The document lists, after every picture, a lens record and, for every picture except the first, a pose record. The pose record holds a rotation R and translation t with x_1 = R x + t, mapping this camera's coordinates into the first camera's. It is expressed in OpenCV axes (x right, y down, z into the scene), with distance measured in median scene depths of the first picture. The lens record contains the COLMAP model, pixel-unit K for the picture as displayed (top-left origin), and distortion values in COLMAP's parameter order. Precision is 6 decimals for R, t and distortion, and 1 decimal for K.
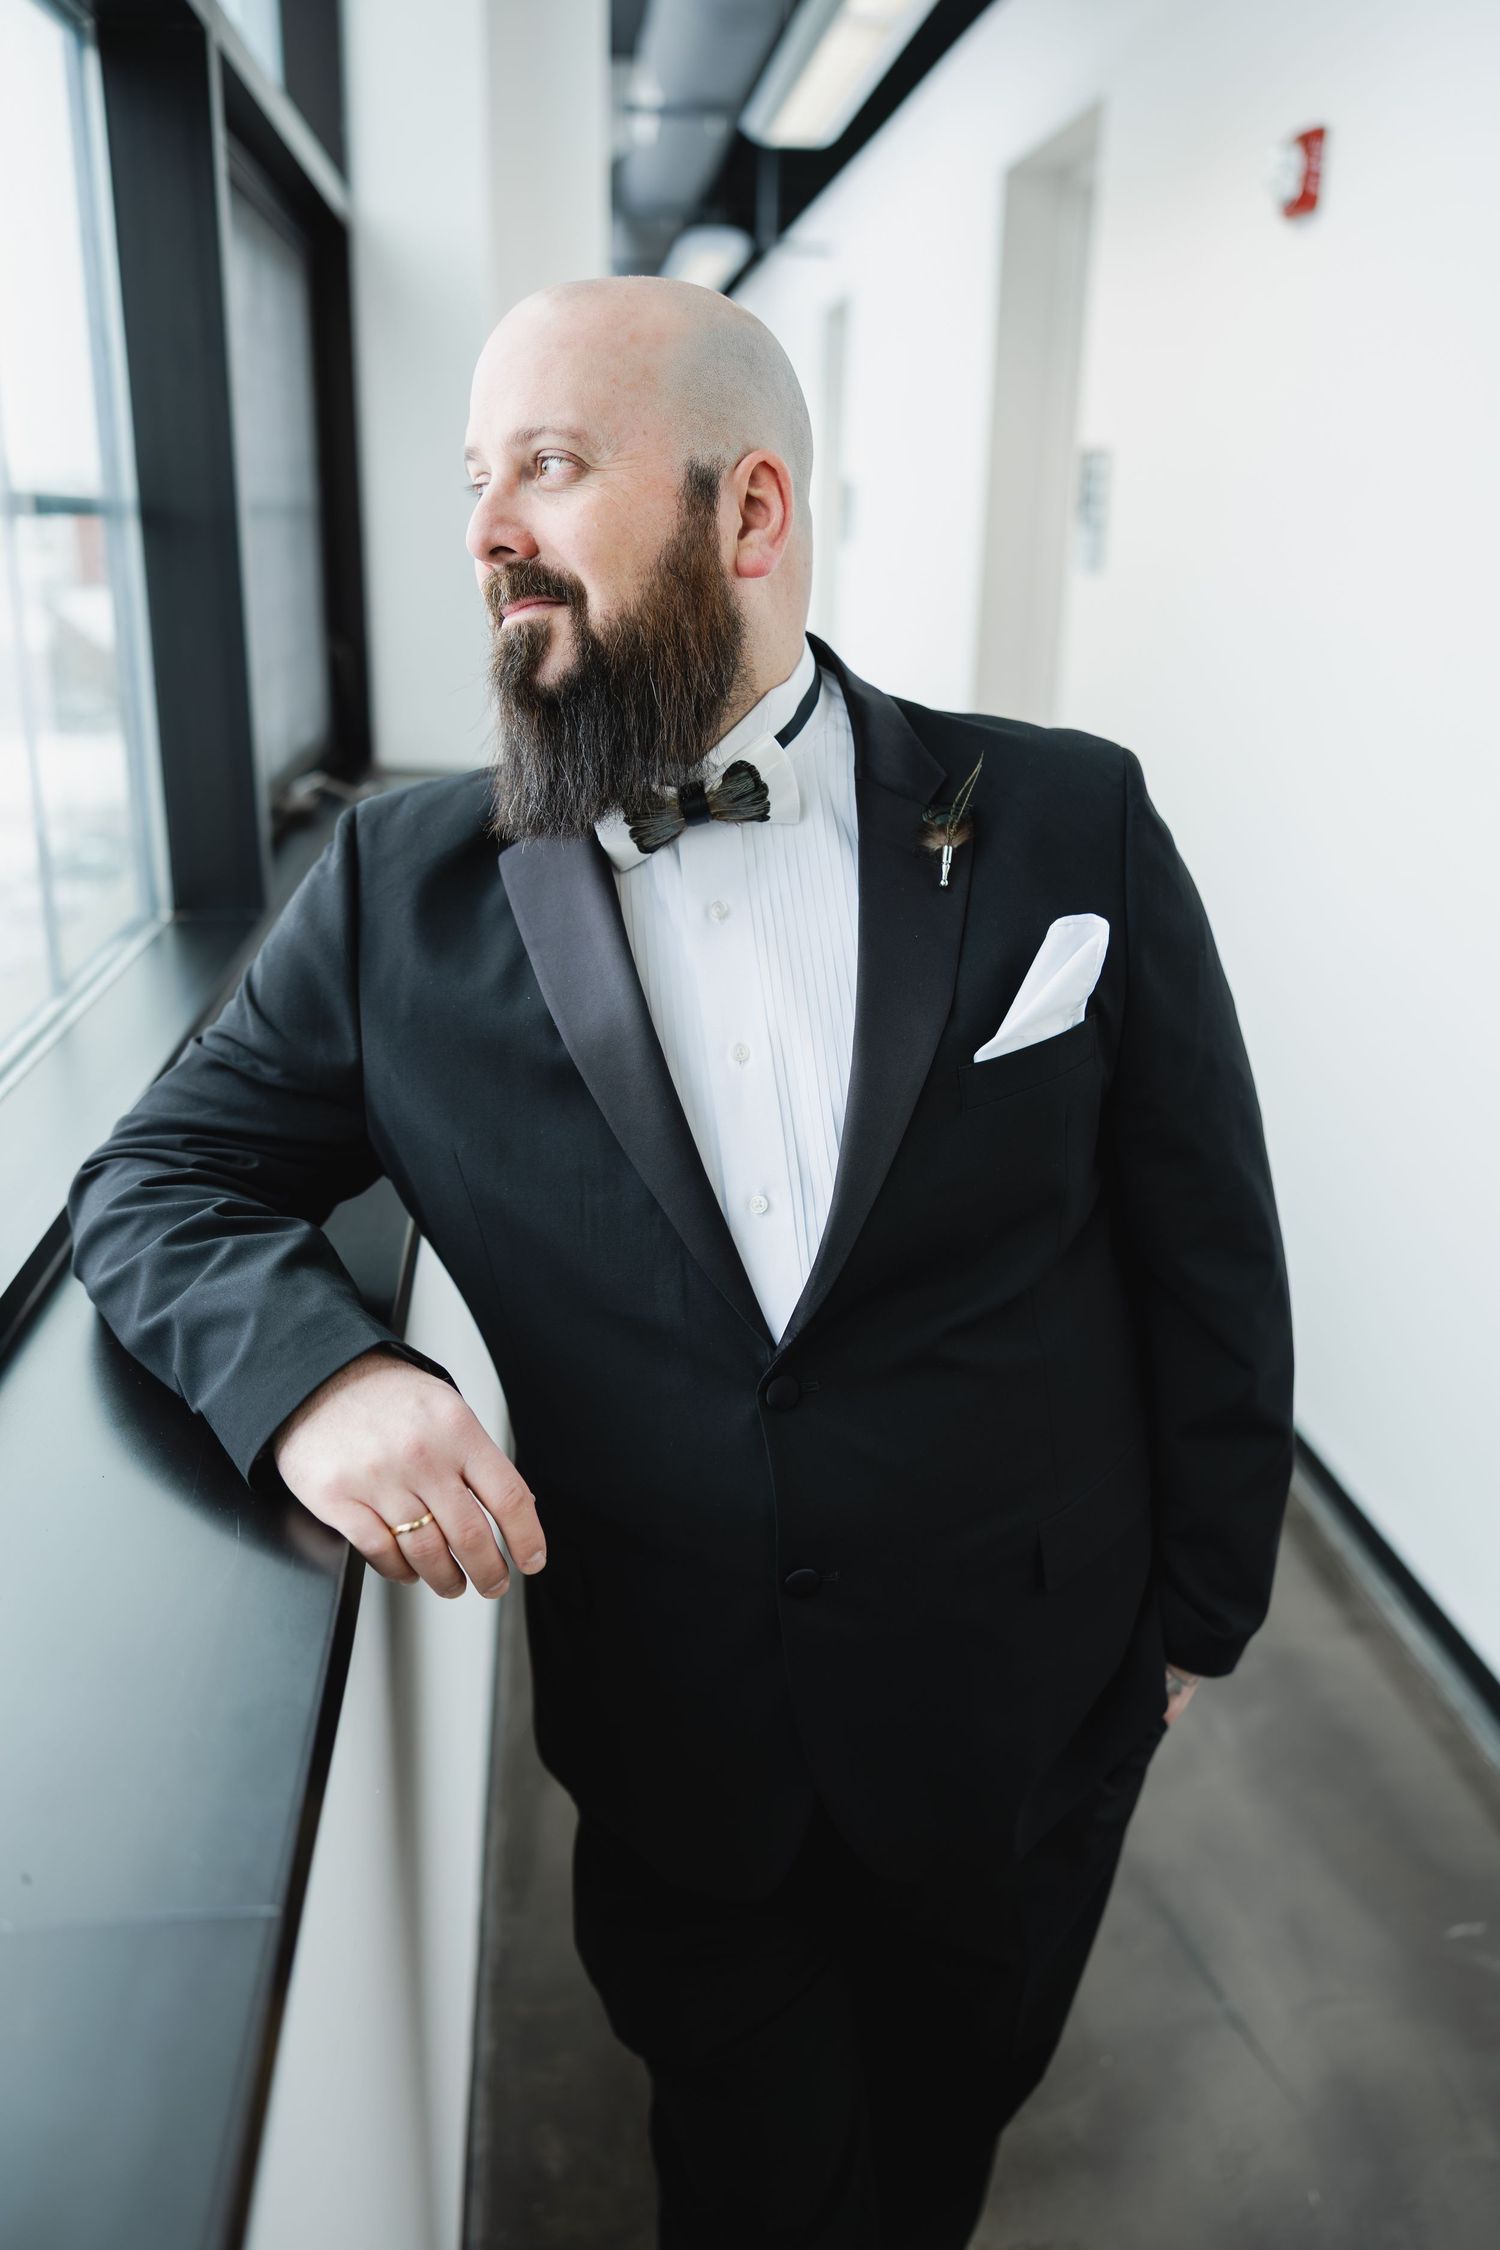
lens RADIAL K [[1727.1, 0, 750.0], [0, 1727.1, 1125.0], [0, 0, 1]] dist [-0.063887, 0.001385]
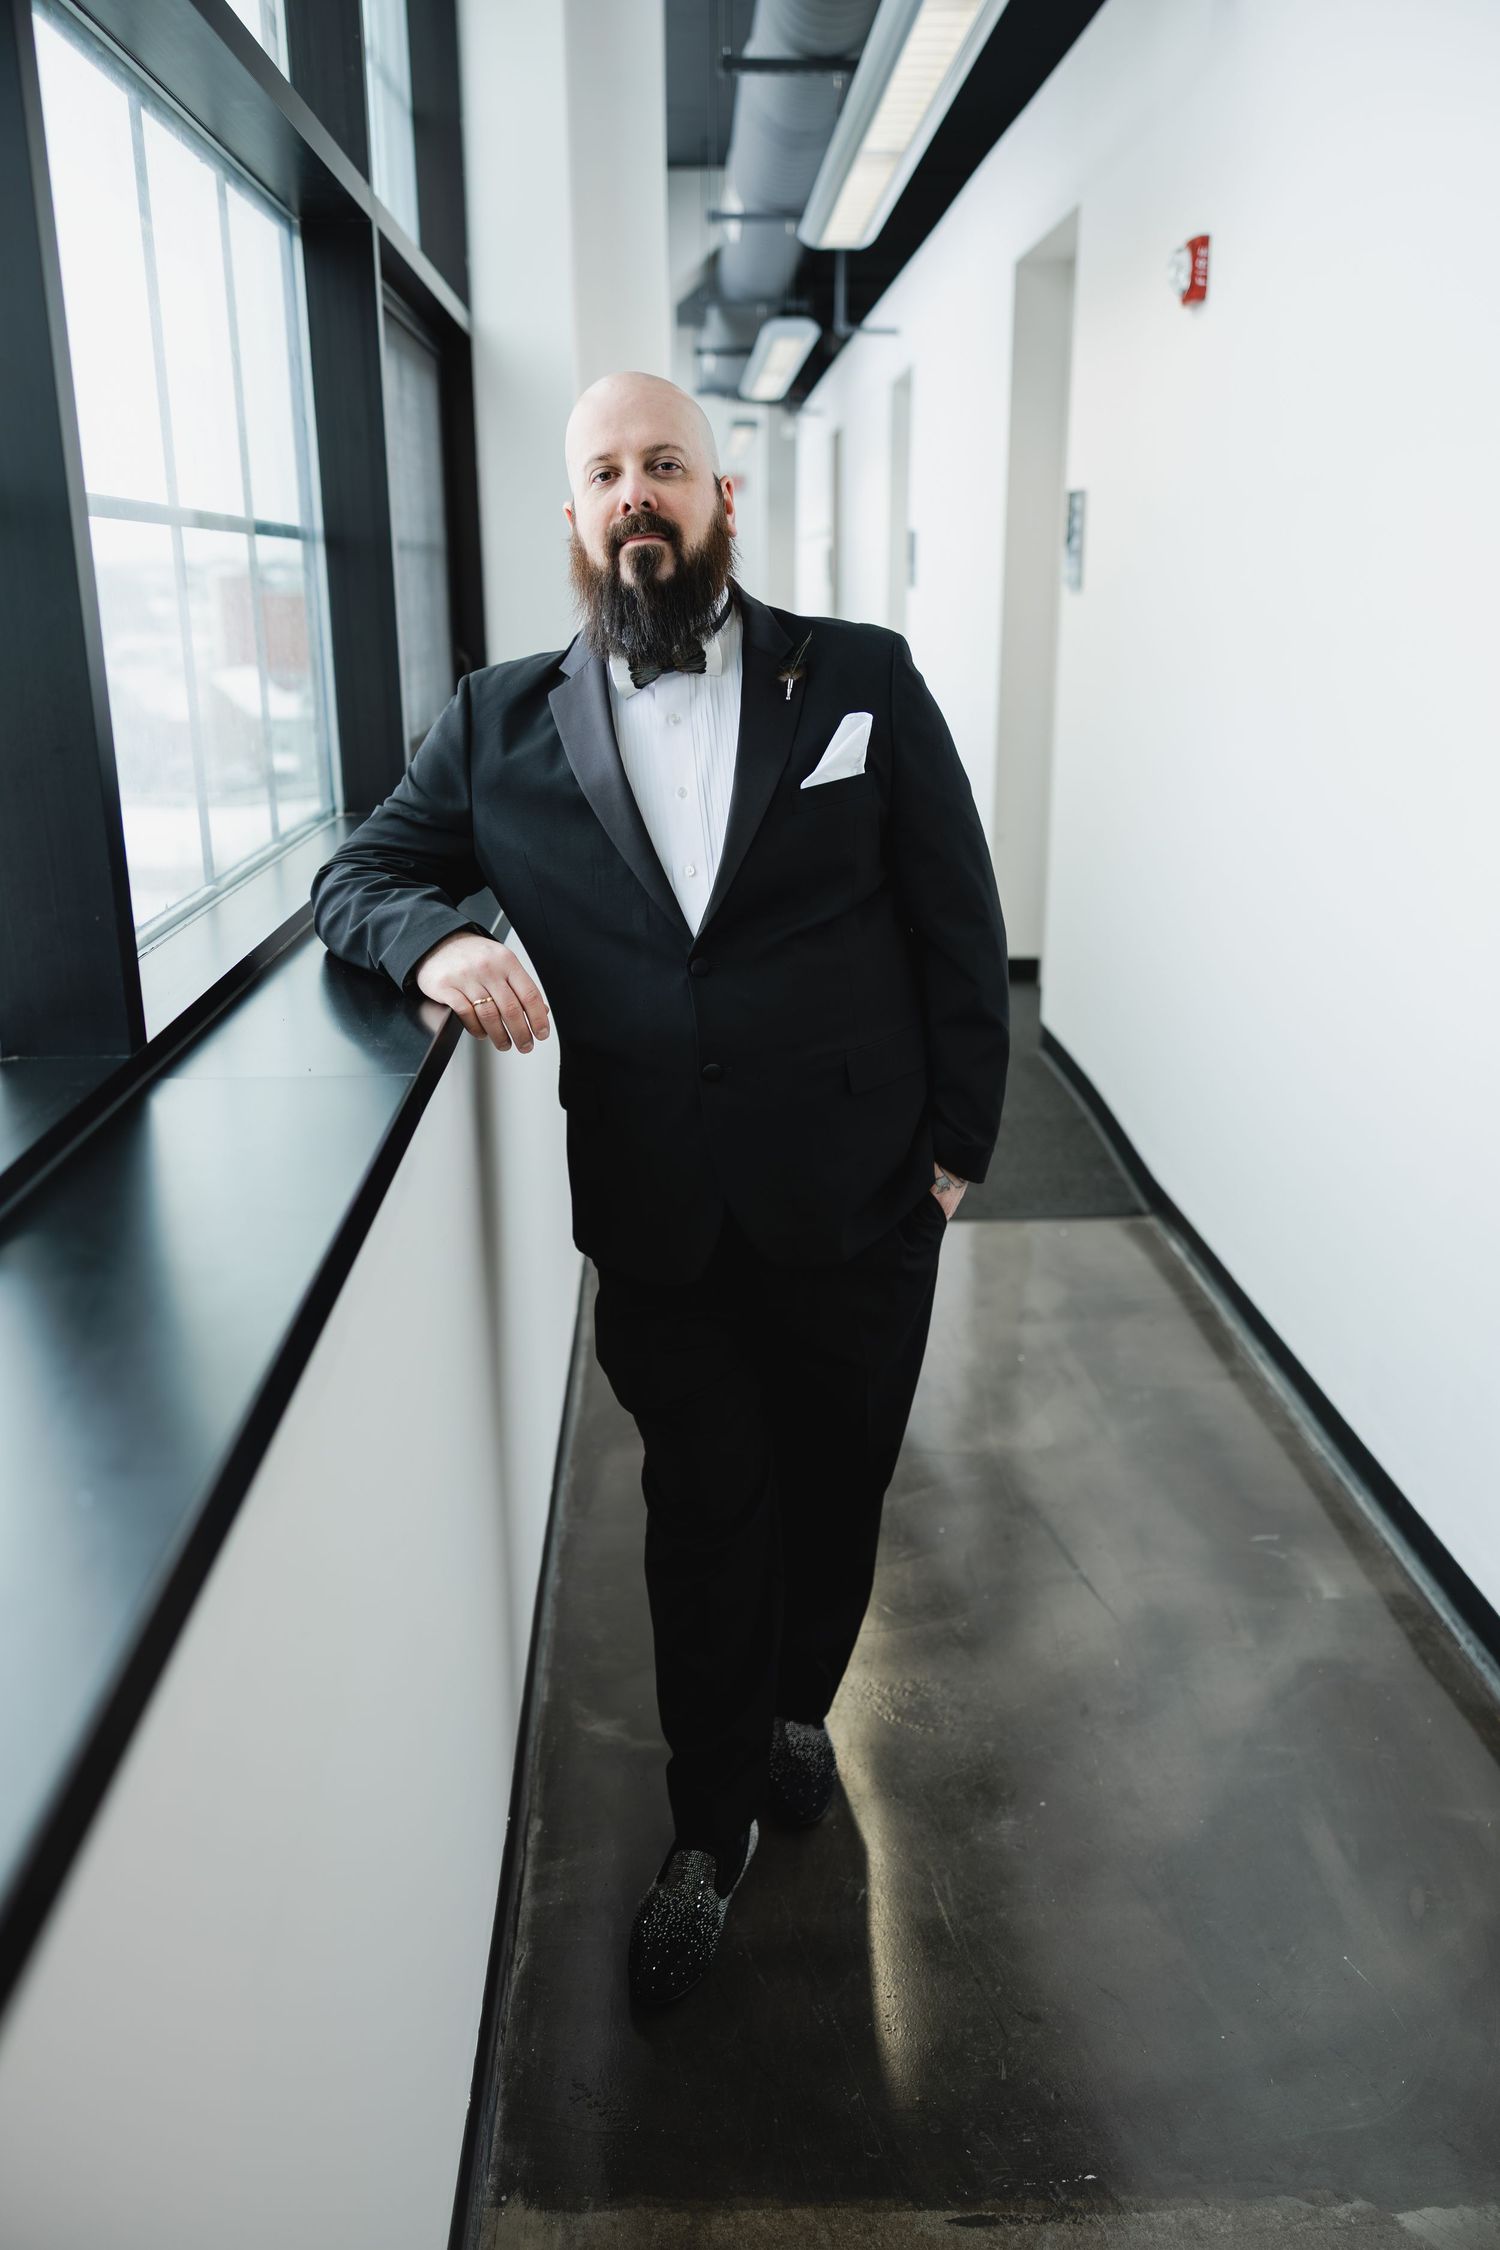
lens RADIAL K [[1704.7, 0, 710.6], [0, 1704.7, 1130.7], [0, 0, 1]] dist [-0.100445, 0.001454]
pose [[0.996195, -0.000843, -0.087152, 0.179119], [-0.001382, 0.999675, -0.025467, 0.345256], [0.087145, 0.025490, 0.995869, -0.740064]]
